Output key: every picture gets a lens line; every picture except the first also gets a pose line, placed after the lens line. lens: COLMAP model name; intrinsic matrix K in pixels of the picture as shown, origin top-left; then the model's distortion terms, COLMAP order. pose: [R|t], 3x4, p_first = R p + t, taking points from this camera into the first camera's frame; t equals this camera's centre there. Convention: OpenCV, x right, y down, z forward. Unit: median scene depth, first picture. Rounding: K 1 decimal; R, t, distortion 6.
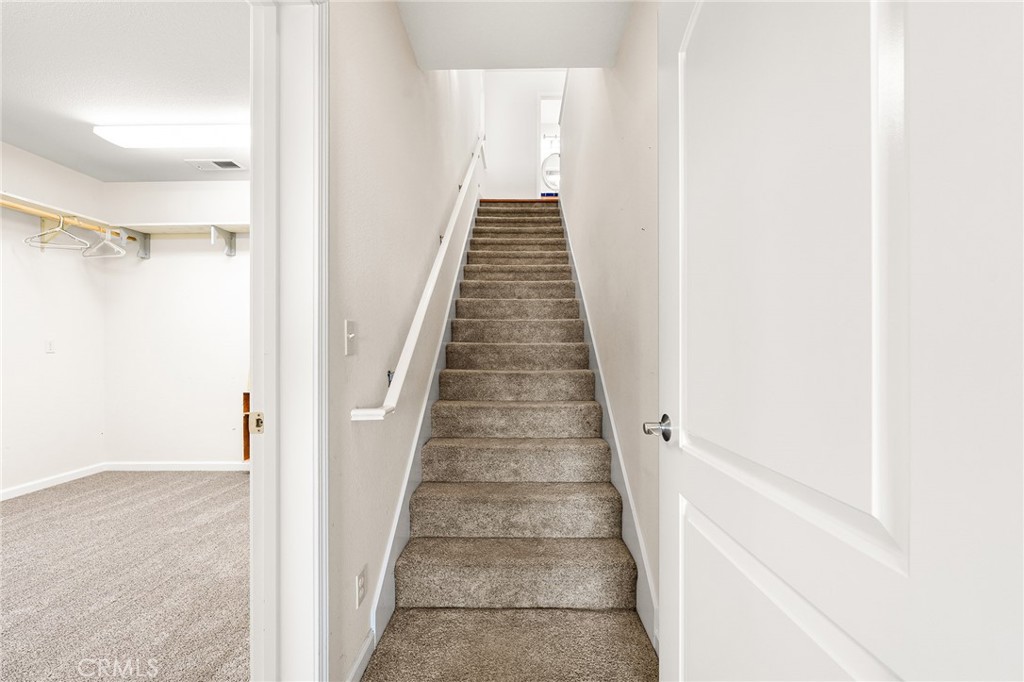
lens RADIAL K [[454.5, 0, 515.1], [0, 454.5, 347.5], [0, 0, 1]] dist [-0.002013, -0.000420]
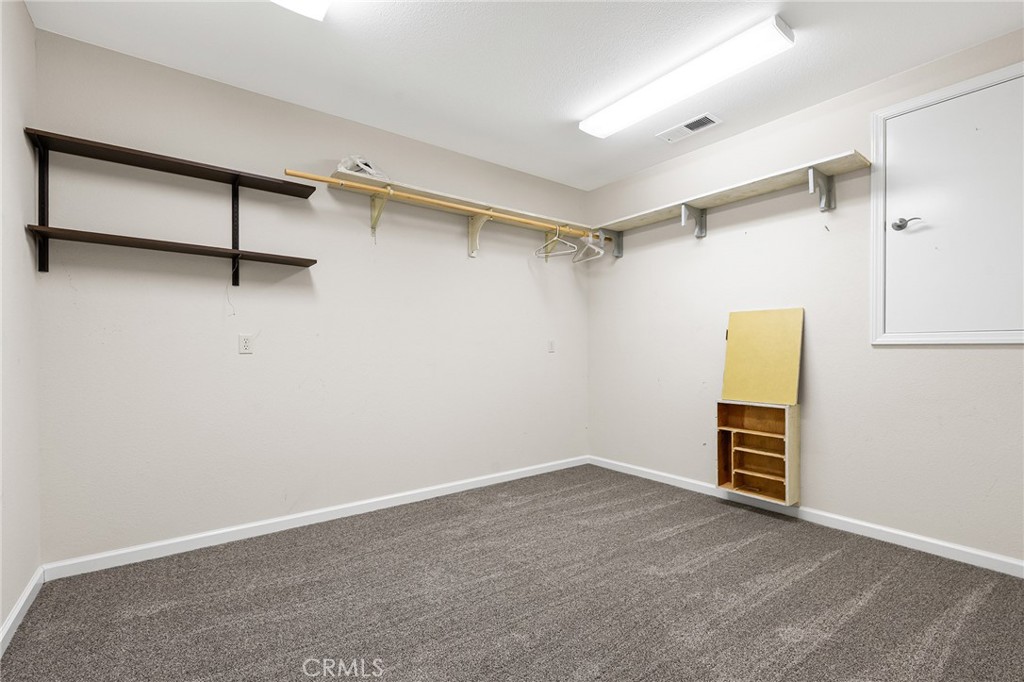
lens RADIAL K [[454.5, 0, 512.9], [0, 454.5, 346.9], [0, 0, 1]] dist [-0.002013, -0.000420]
pose [[0.622852, -0.003143, -0.782333, -0.199799], [0.000104, 0.999992, -0.003935, 0.004060], [0.782339, 0.002369, 0.622848, 0.219192]]
